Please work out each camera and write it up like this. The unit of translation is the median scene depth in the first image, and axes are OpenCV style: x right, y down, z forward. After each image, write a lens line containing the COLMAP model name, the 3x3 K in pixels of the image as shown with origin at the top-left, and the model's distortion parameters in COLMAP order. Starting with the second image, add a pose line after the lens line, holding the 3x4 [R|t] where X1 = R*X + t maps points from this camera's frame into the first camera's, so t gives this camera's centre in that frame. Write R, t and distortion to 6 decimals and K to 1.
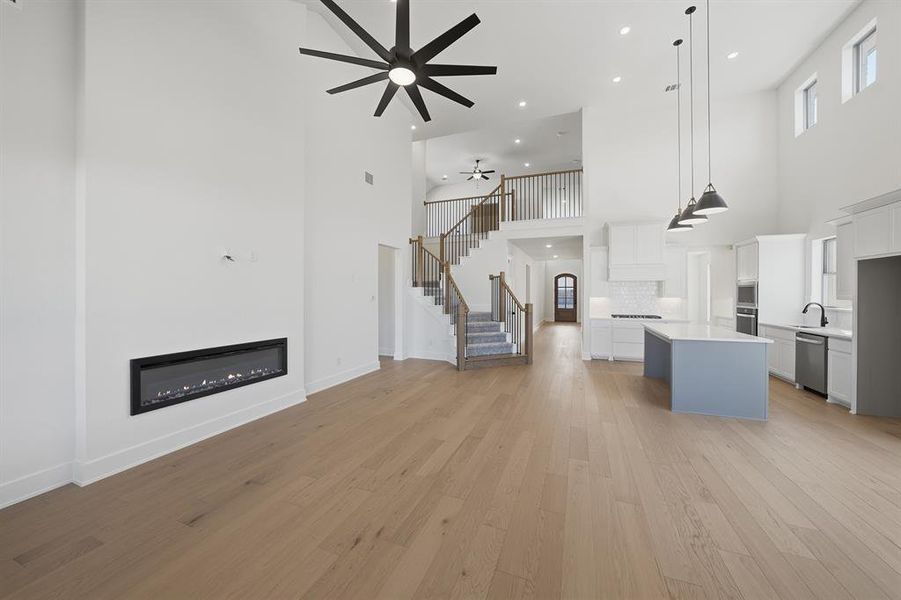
lens RADIAL K [[319.0, 0, 454.4], [0, 319.0, 294.3], [0, 0, 1]] dist [-0.015027, 0.000201]
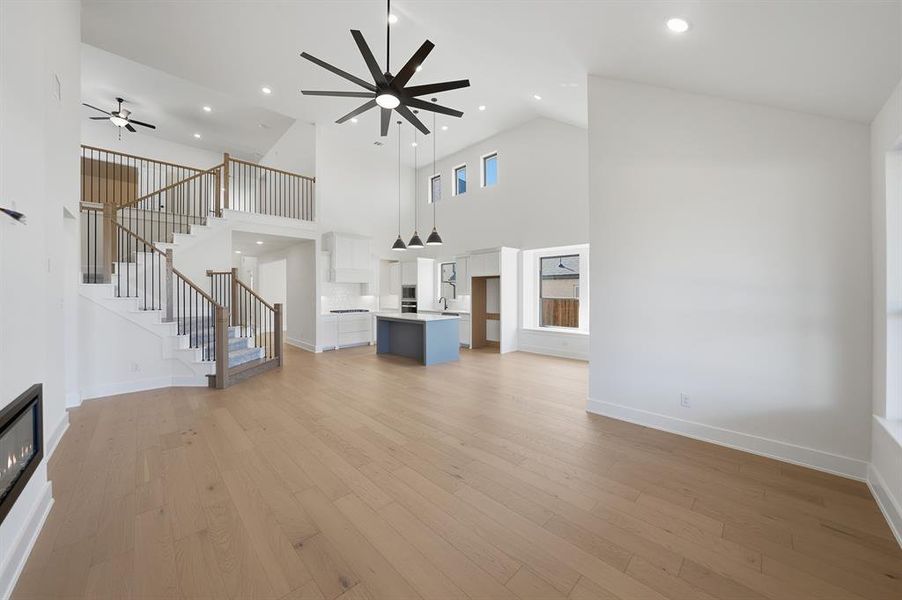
lens RADIAL K [[318.8, 0, 453.4], [0, 318.8, 292.4], [0, 0, 1]] dist [-0.017553, -0.000018]
pose [[0.405228, -0.002242, 0.914213, -0.427484], [0.006887, 0.999976, -0.000601, -0.000298], [-0.914190, 0.006540, 0.405234, 0.128568]]
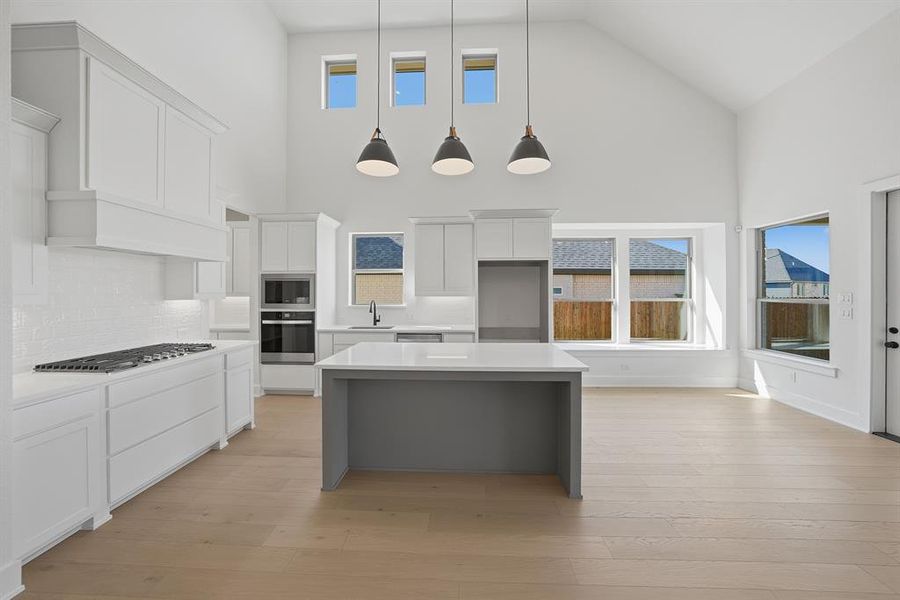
lens RADIAL K [[318.1, 0, 452.4], [0, 318.1, 292.4], [0, 0, 1]] dist [-0.017553, -0.000018]
pose [[-0.317647, -0.004448, 0.948198, 0.135424], [0.002249, 0.999983, 0.005444, -0.001496], [-0.948206, 0.003862, -0.317632, 0.816002]]
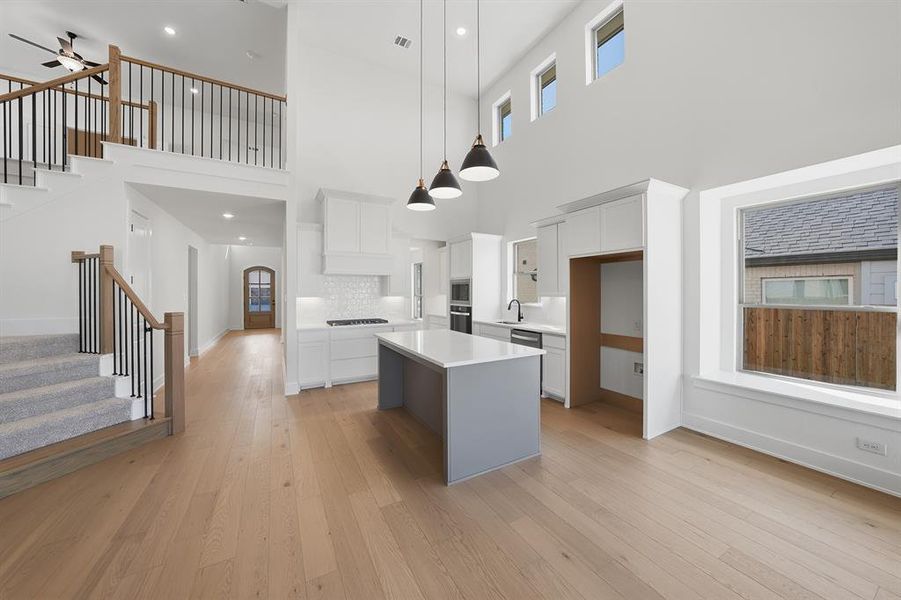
lens RADIAL K [[318.5, 0, 452.9], [0, 318.5, 292.4], [0, 0, 1]] dist [-0.017553, -0.000018]
pose [[0.637884, -0.005292, 0.770114, 0.135665], [0.005590, 0.999982, 0.002242, -0.001239], [-0.770112, 0.002875, 0.637902, 0.355446]]
